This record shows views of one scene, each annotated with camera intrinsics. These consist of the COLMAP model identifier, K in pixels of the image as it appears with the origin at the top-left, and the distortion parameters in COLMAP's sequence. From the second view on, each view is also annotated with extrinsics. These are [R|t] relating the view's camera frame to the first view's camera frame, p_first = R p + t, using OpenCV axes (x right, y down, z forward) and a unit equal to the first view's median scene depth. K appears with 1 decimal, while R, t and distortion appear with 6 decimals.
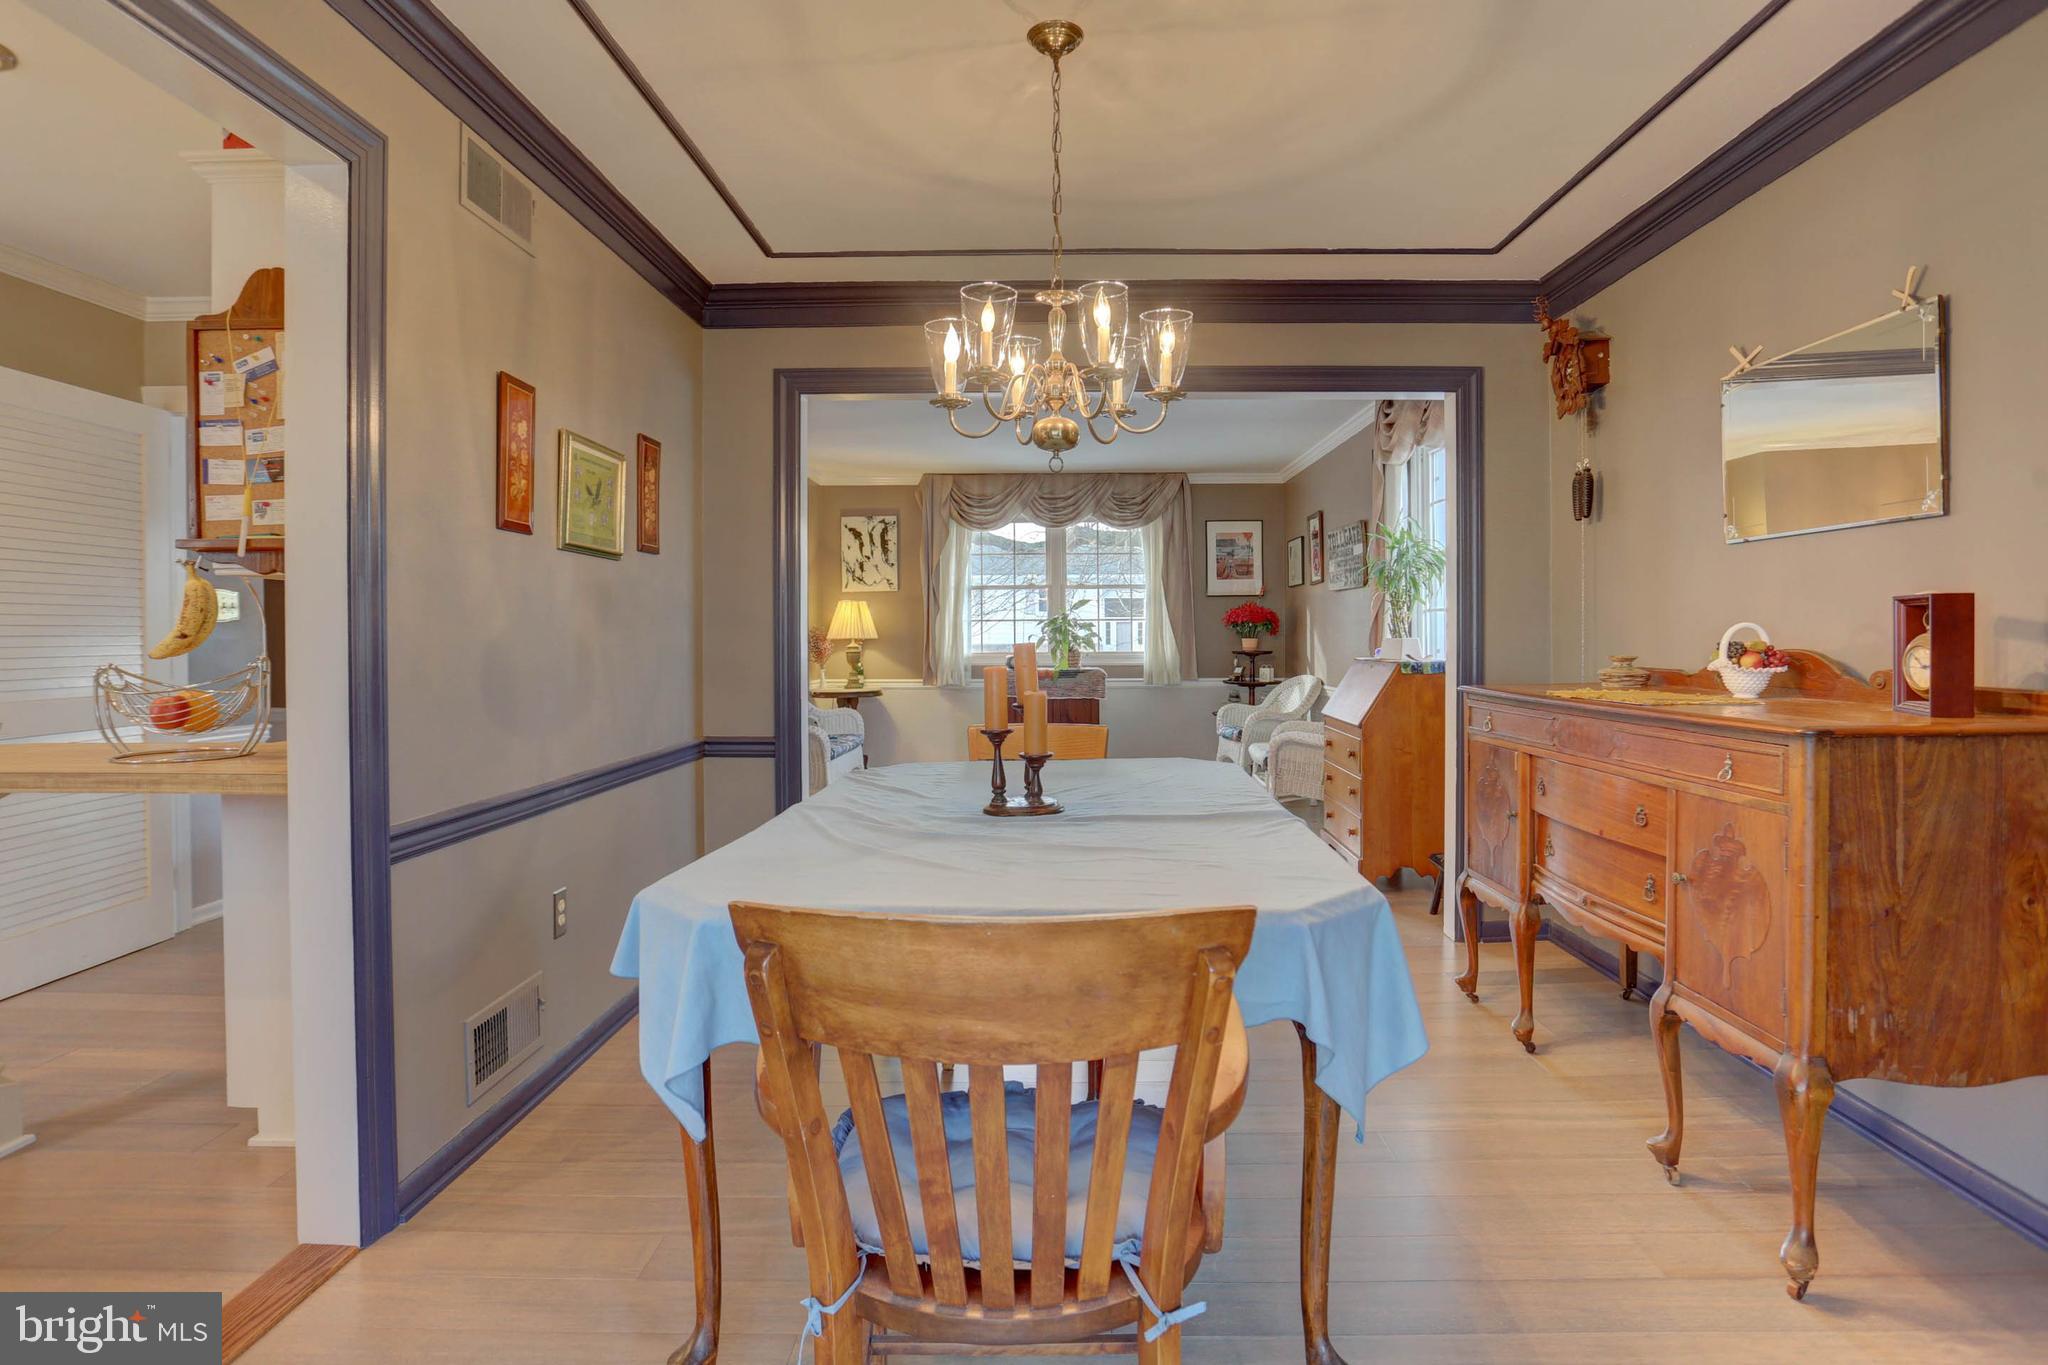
lens RADIAL K [[1145.1, 0, 1027.2], [0, 1145.1, 670.1], [0, 0, 1]] dist [-0.088690, 0.050015]
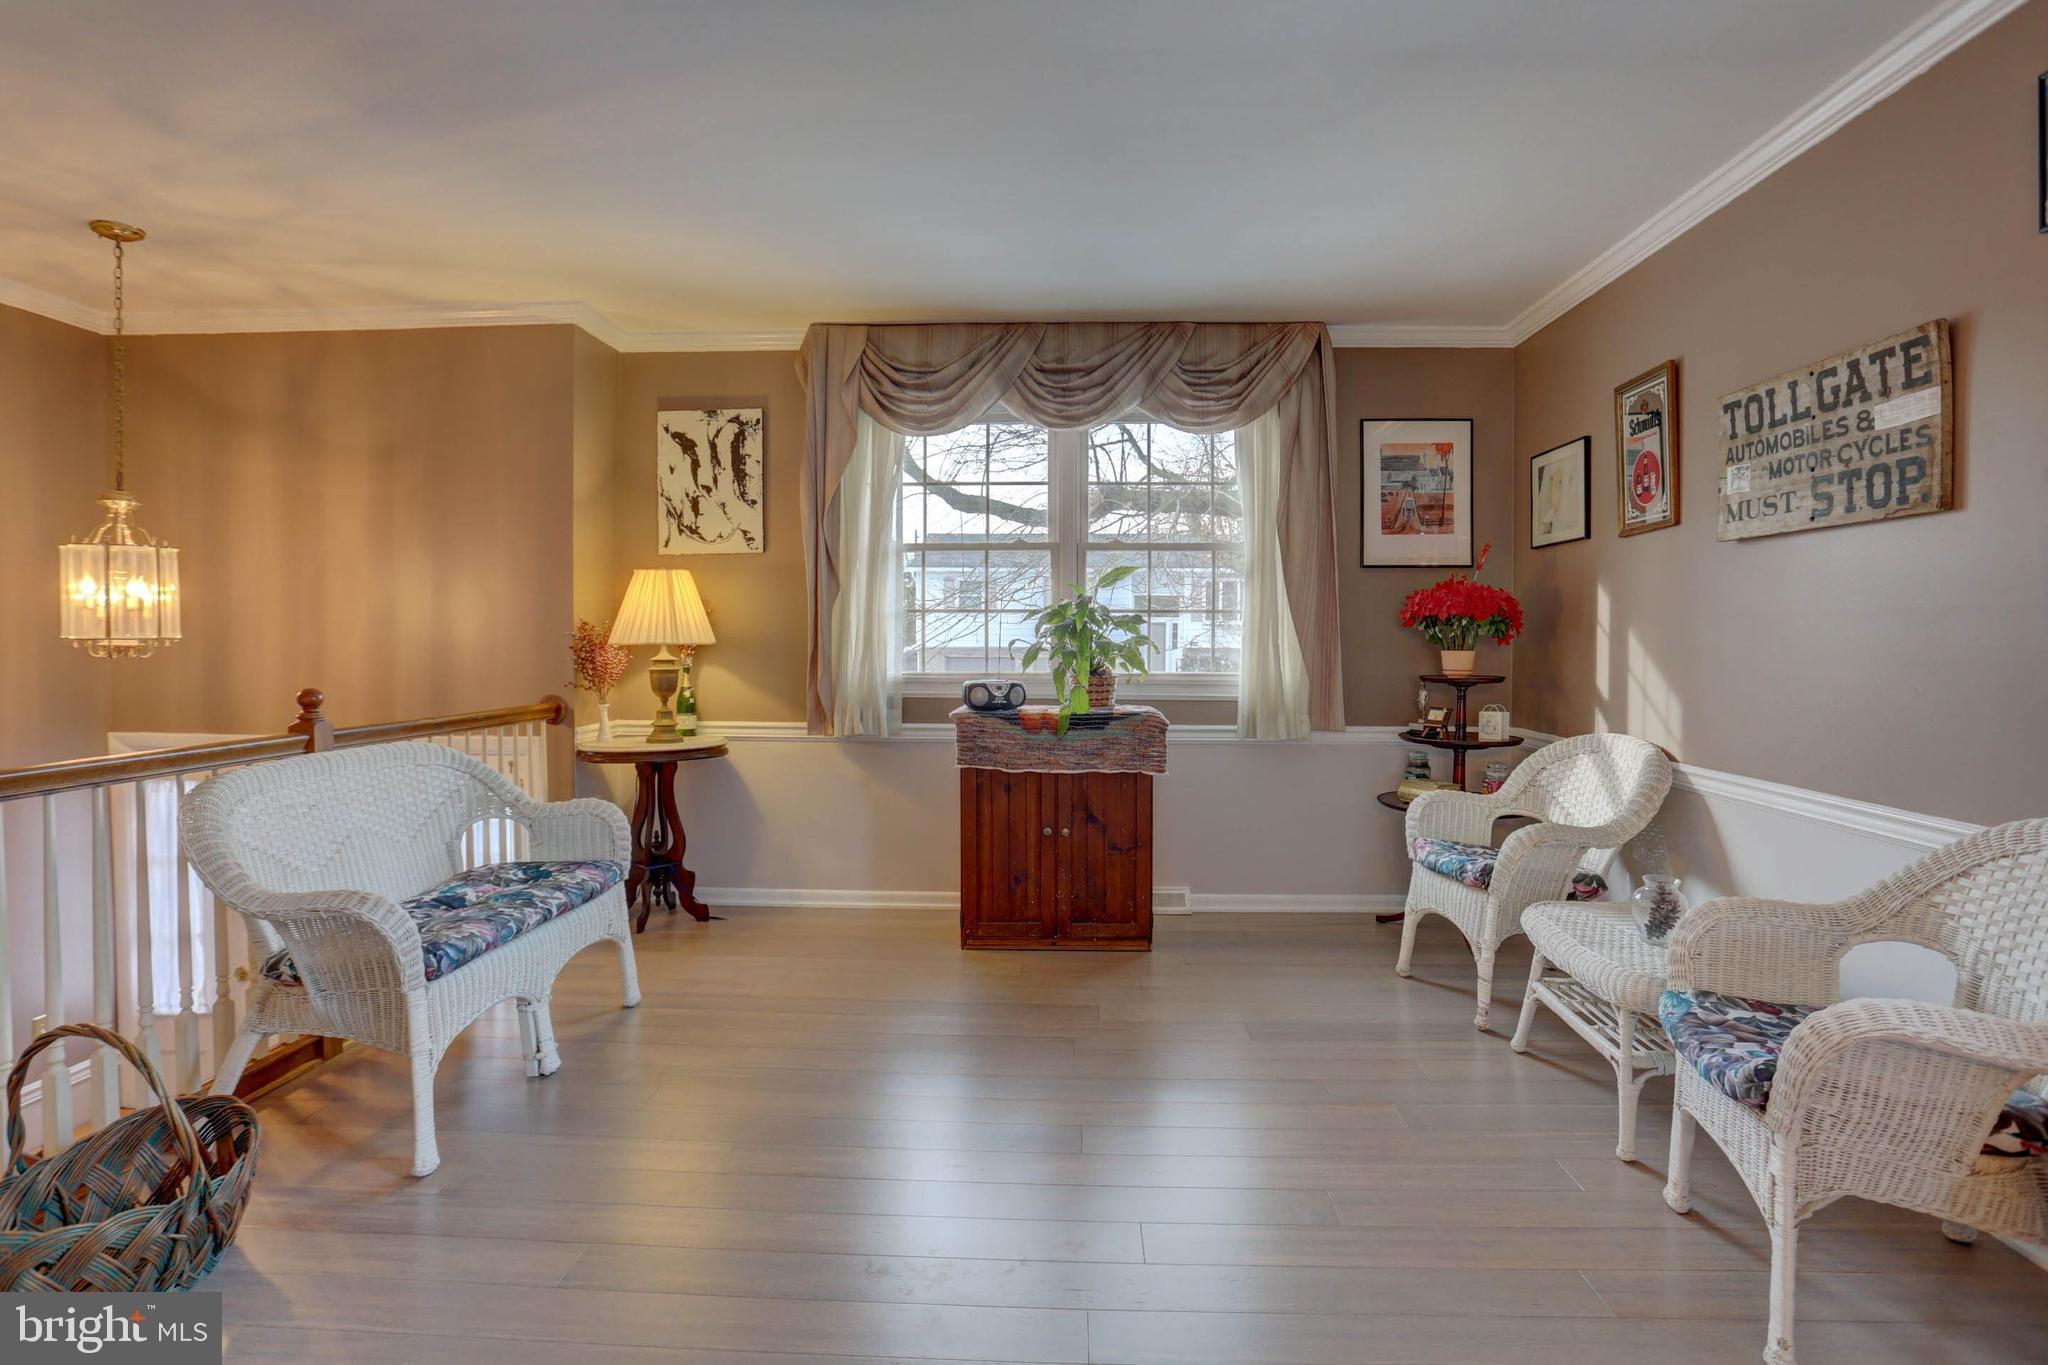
lens RADIAL K [[1145.1, 0, 1027.2], [0, 1145.1, 670.1], [0, 0, 1]] dist [-0.088690, 0.050015]
pose [[0.999733, 0.009015, -0.021270, 0.018845], [-0.009077, 0.999955, -0.002817, -0.015835], [0.021243, 0.003009, 0.999770, 0.494235]]
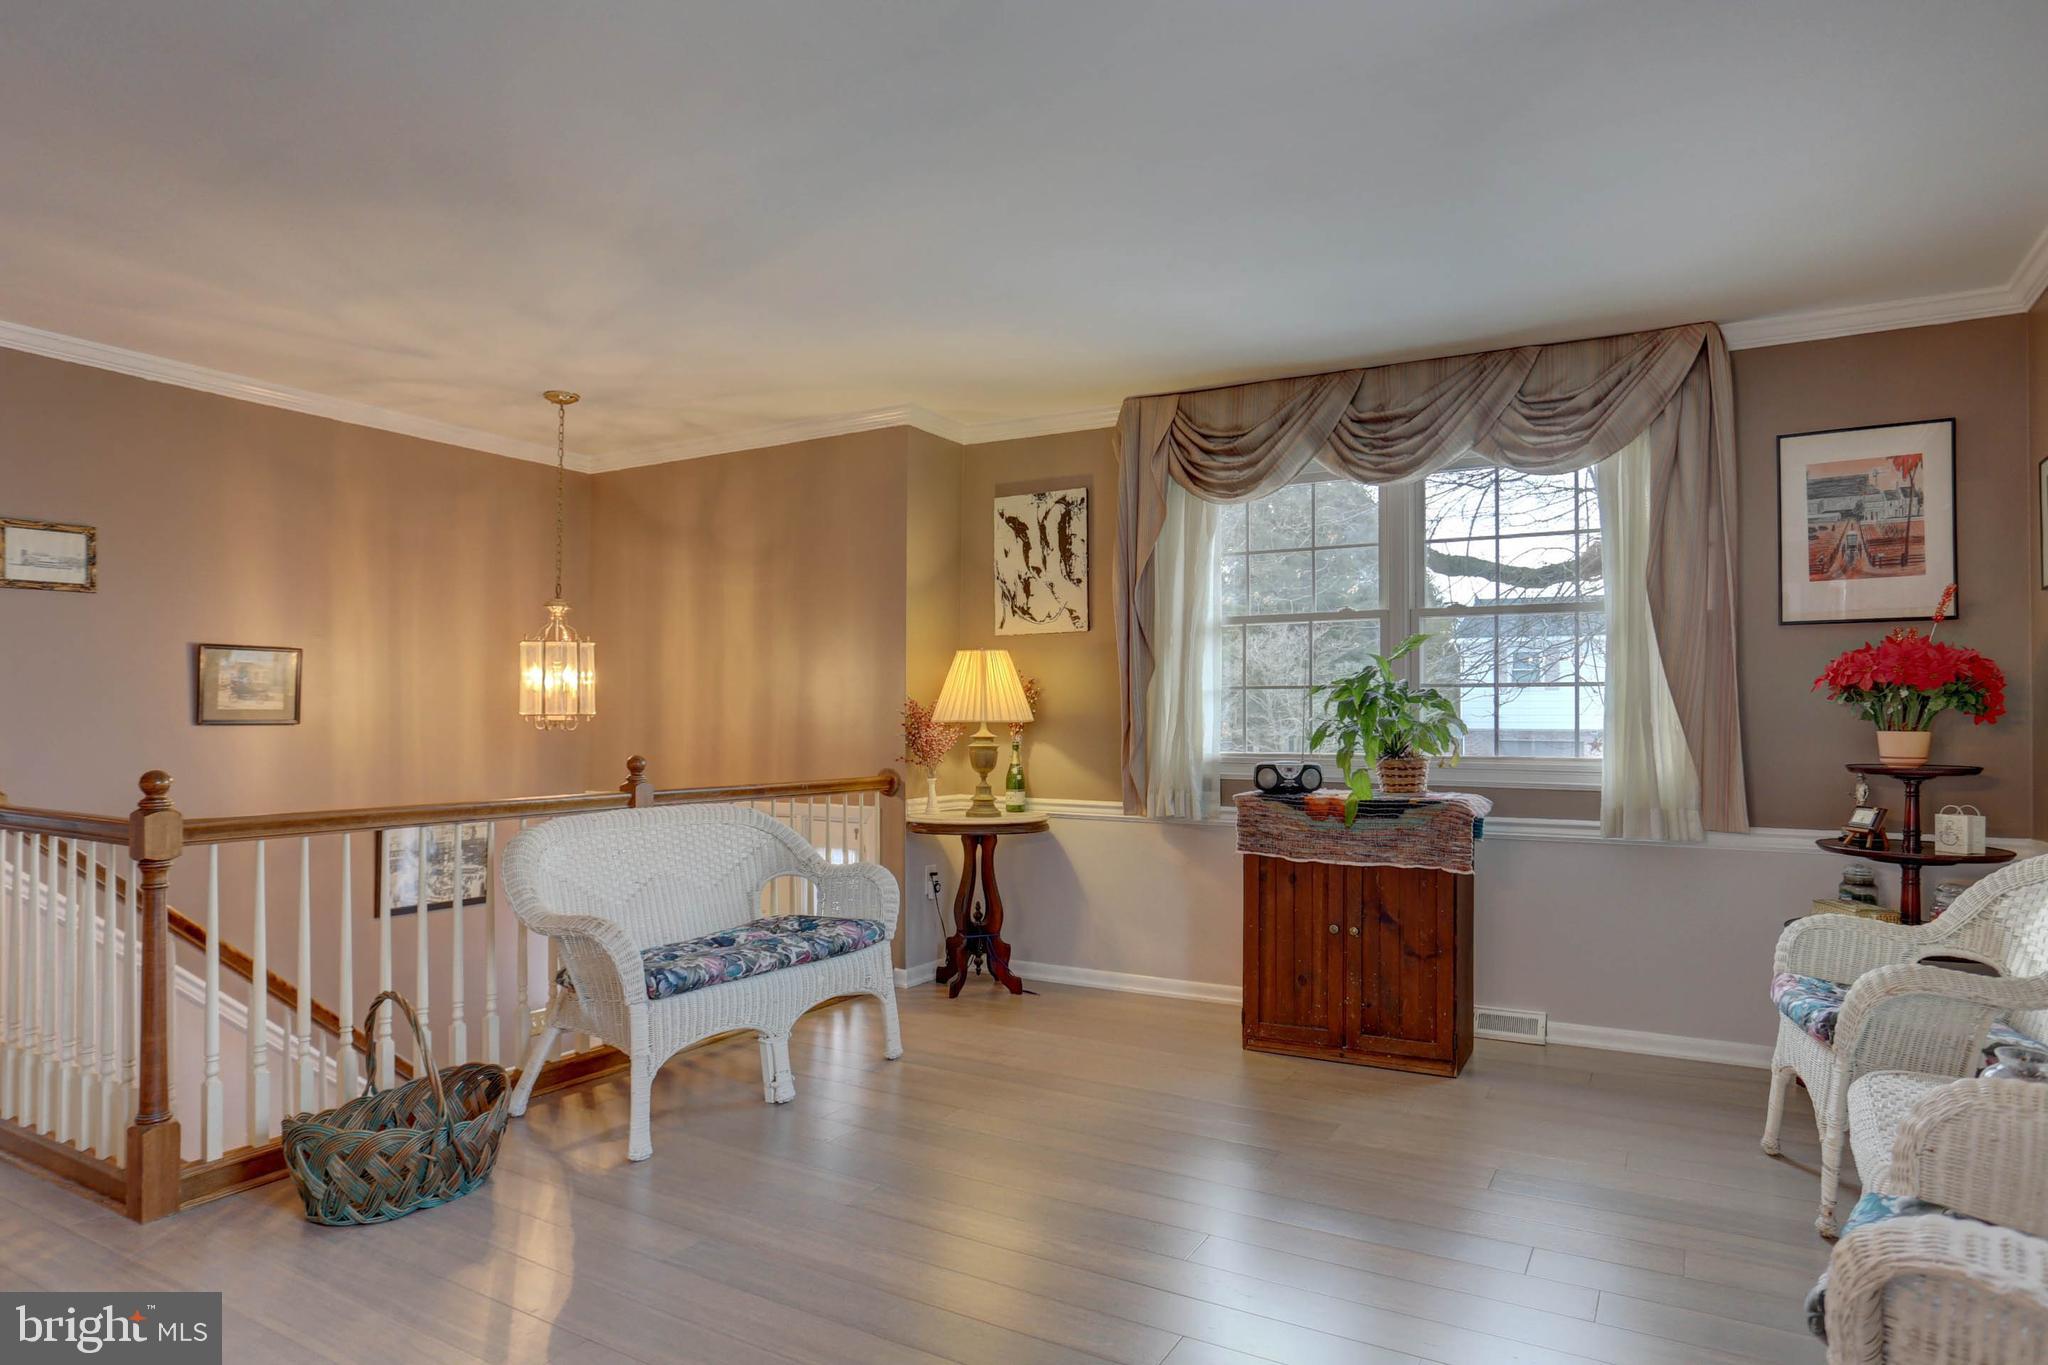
lens RADIAL K [[1236.0, 0, 964.3], [0, 1236.0, 709.8], [0, 0, 1]] dist [-0.086986, 0.058666]
pose [[0.859732, 0.005058, -0.510720, 0.128136], [-0.024215, 0.999230, -0.030867, -0.014994], [0.510171, 0.038905, 0.859193, 0.500061]]
